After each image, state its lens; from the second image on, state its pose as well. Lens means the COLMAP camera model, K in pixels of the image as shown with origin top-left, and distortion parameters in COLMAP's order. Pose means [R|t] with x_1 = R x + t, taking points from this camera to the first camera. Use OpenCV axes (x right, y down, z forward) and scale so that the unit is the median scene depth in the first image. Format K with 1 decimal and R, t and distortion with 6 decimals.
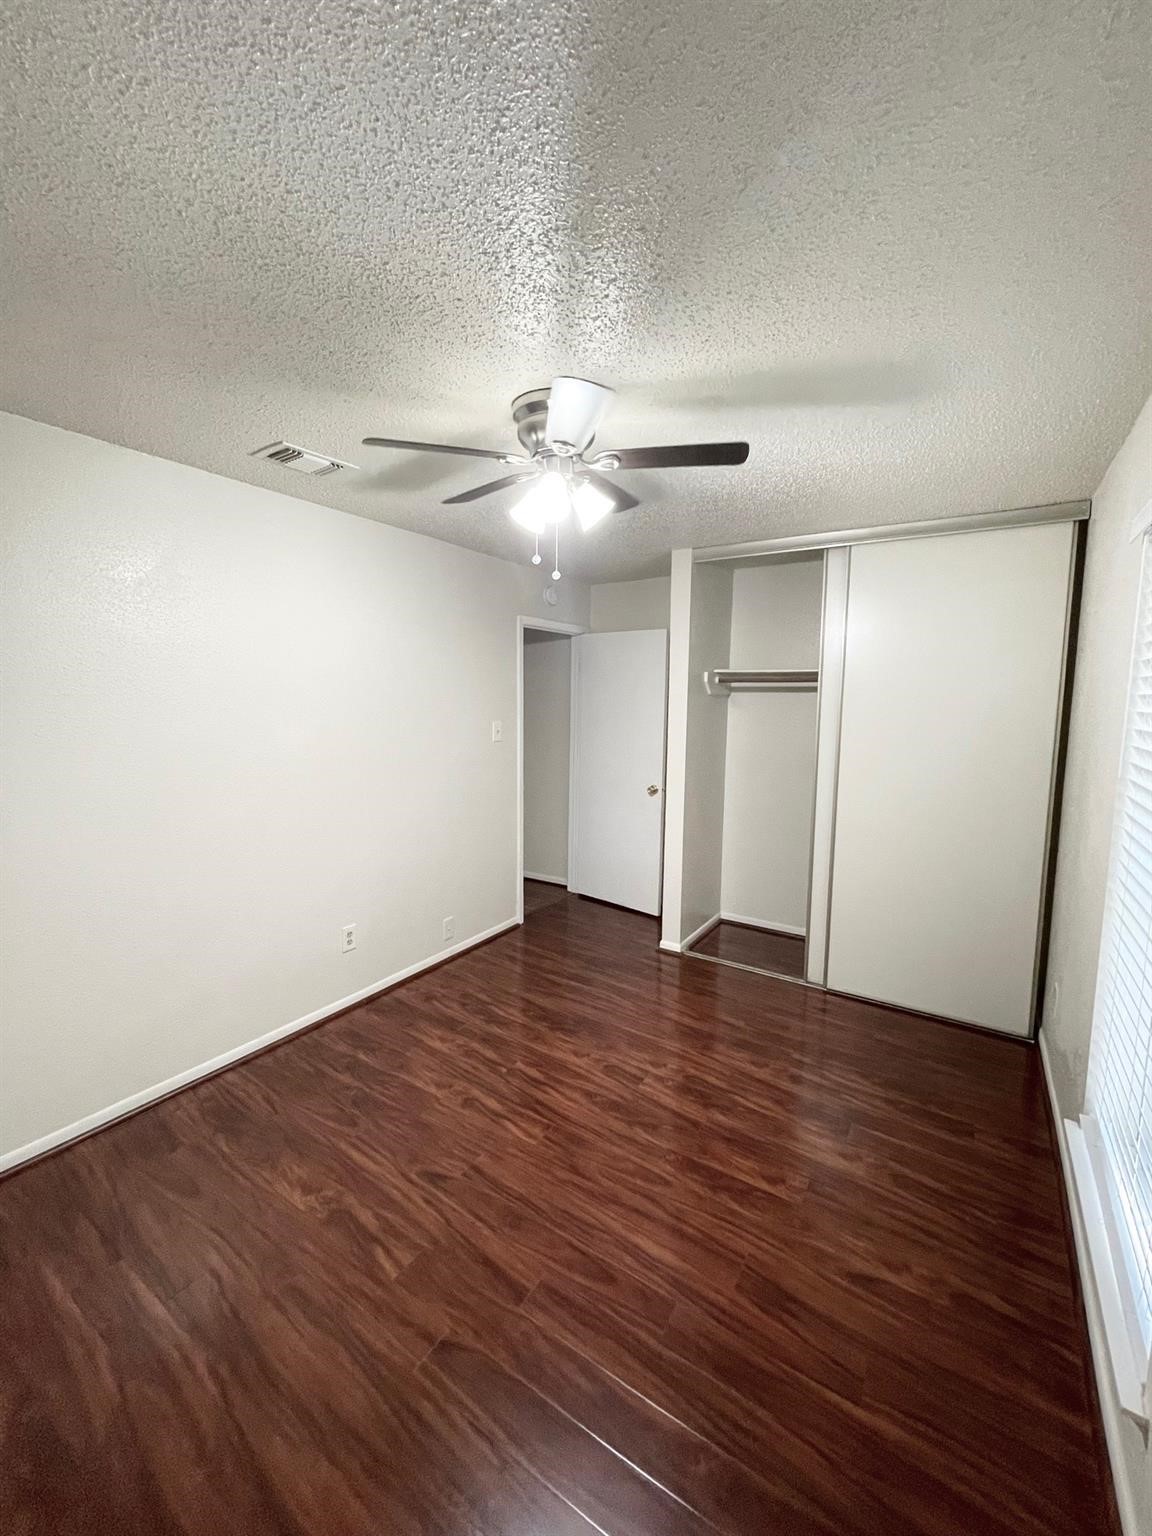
lens RADIAL K [[619.5, 0, 575.1], [0, 619.5, 766.1], [0, 0, 1]] dist [0.006983, -0.000505]
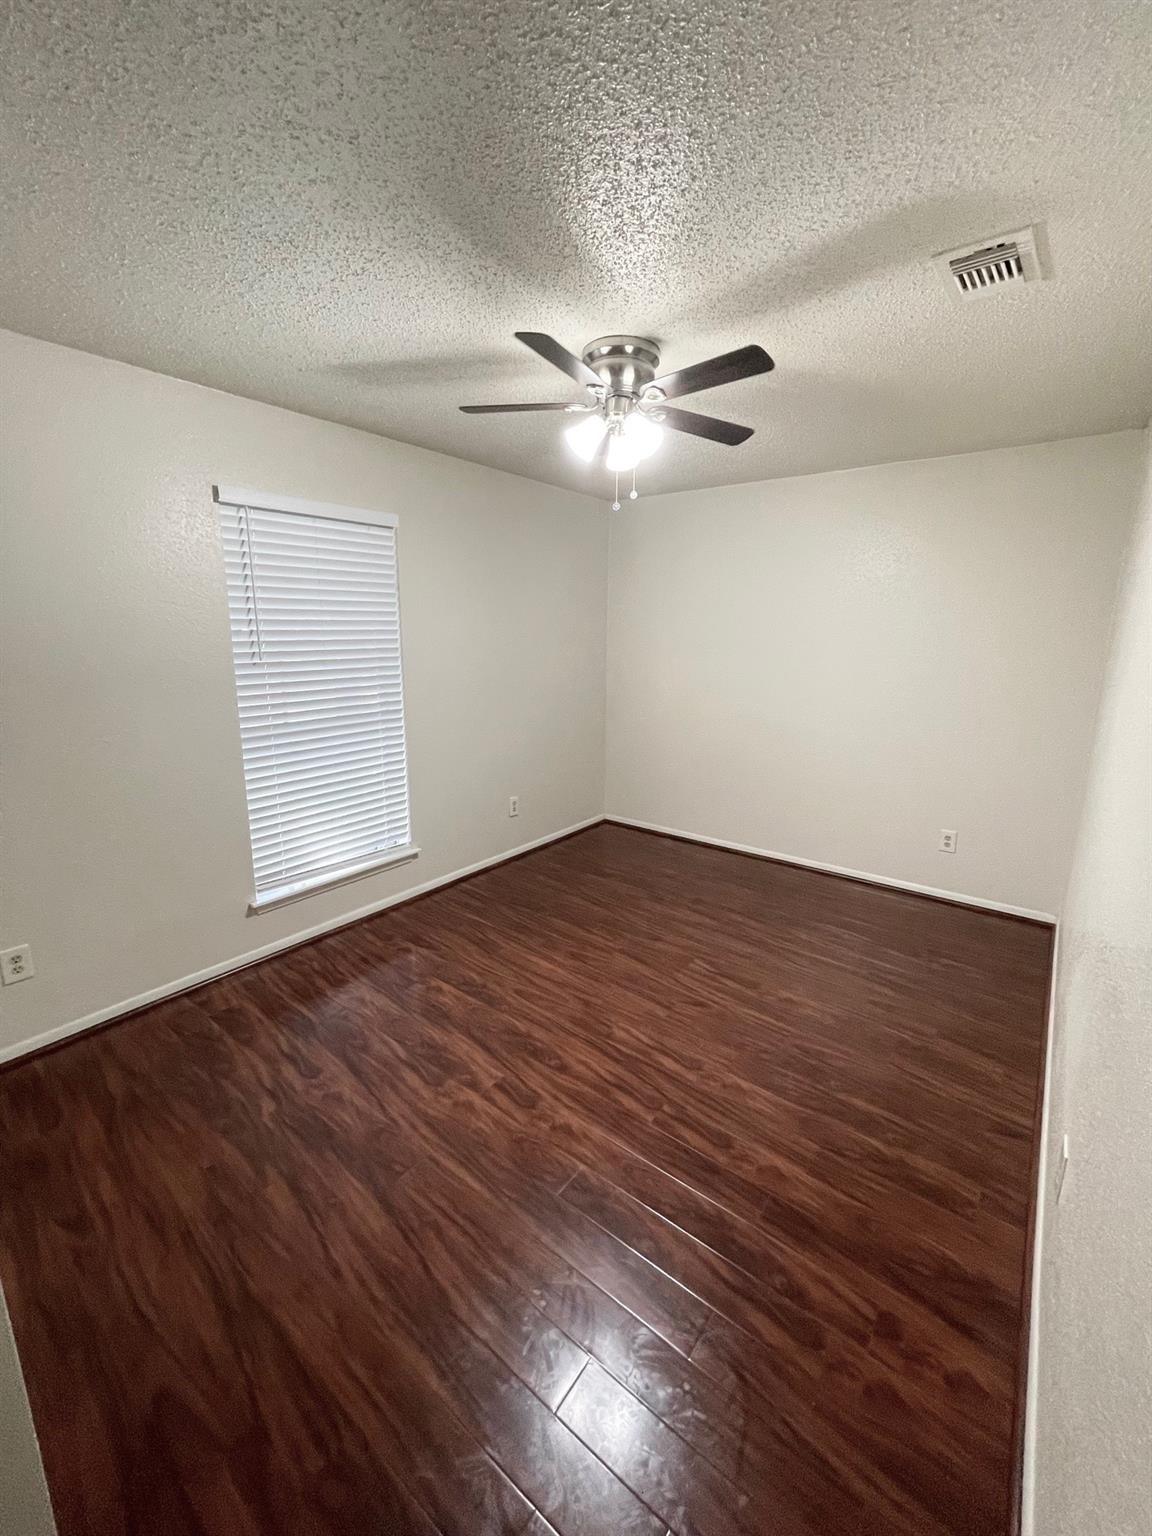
lens RADIAL K [[619.5, 0, 574.9], [0, 619.5, 767.4], [0, 0, 1]] dist [0.006983, -0.000505]
pose [[-0.996471, -0.038041, 0.074822, -0.045342], [-0.010783, 0.942035, 0.335340, -0.178462], [-0.083242, 0.333350, -0.939121, 1.701696]]
